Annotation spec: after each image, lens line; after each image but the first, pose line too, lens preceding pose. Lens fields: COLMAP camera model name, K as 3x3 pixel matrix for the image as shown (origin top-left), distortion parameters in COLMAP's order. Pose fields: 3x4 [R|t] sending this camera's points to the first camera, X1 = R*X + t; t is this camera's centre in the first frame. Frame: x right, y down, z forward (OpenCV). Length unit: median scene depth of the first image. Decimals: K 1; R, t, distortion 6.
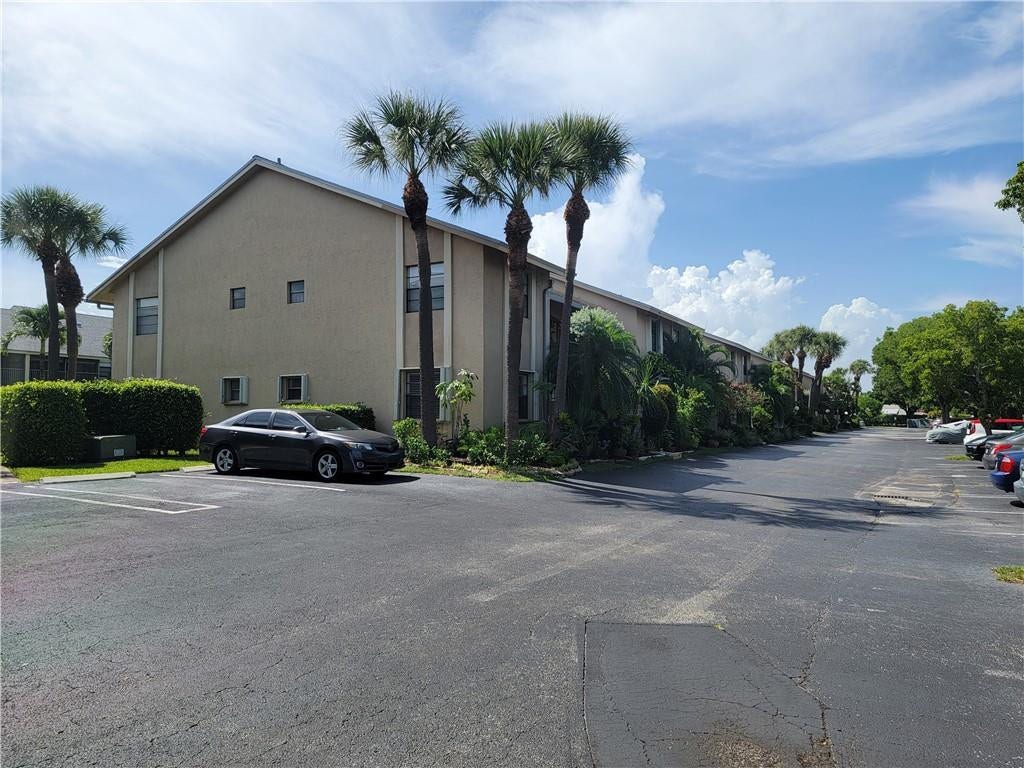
lens RADIAL K [[682.8, 0, 512.0], [0, 682.8, 384.0], [0, 0, 1]] dist [0.081874, -0.071634]
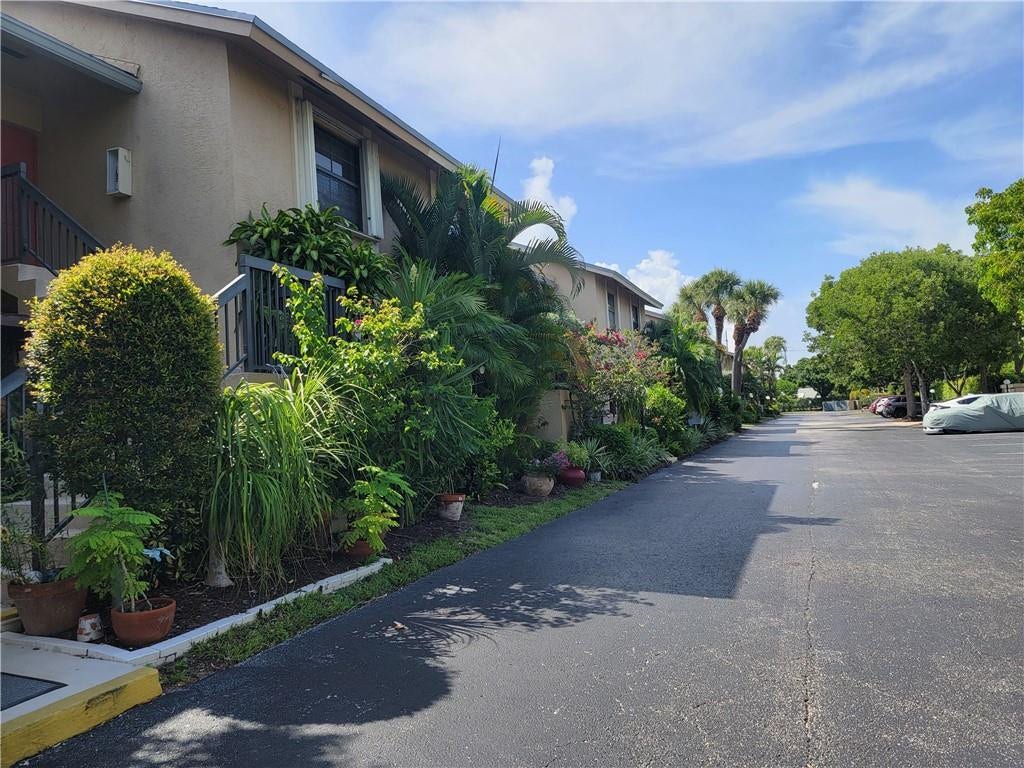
lens RADIAL K [[682.8, 0, 512.0], [0, 682.8, 384.0], [0, 0, 1]] dist [0.081874, -0.071634]
pose [[0.991151, -0.052045, 0.122113, 0.116392], [0.052810, 0.998600, -0.003037, 0.016784], [-0.121784, 0.009459, 0.992512, 0.315106]]
